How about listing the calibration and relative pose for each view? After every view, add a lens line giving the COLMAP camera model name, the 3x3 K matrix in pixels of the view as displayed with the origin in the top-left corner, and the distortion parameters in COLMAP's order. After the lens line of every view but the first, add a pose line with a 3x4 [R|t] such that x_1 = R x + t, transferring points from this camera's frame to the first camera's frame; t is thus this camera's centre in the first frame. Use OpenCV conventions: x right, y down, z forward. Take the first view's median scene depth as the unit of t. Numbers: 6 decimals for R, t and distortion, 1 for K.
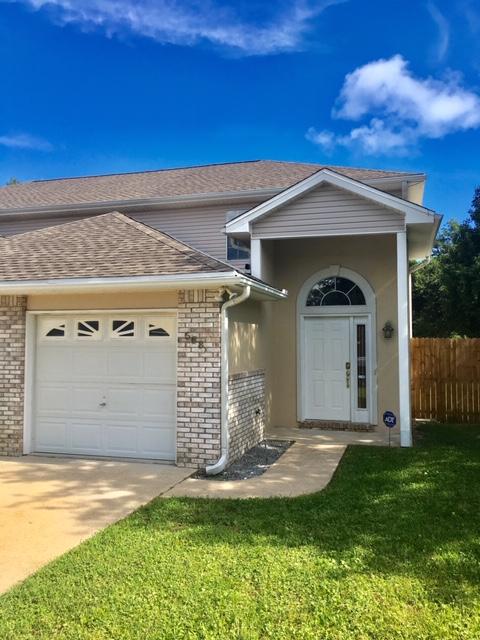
lens RADIAL K [[560.6, 0, 237.1], [0, 560.6, 307.6], [0, 0, 1]] dist [0.087631, -0.132979]
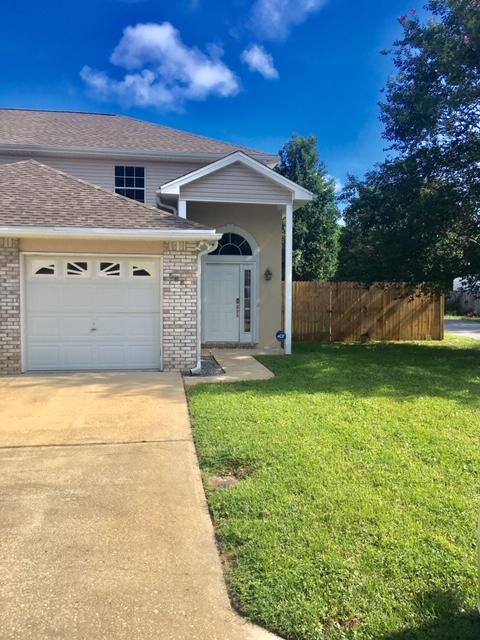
lens RADIAL K [[560.6, 0, 237.1], [0, 560.6, 307.6], [0, 0, 1]] dist [0.087631, -0.132979]
pose [[0.902166, -0.008081, 0.431313, -0.476164], [-0.032900, 0.995624, 0.087469, 0.003675], [-0.430133, -0.093102, 0.897952, -0.247290]]
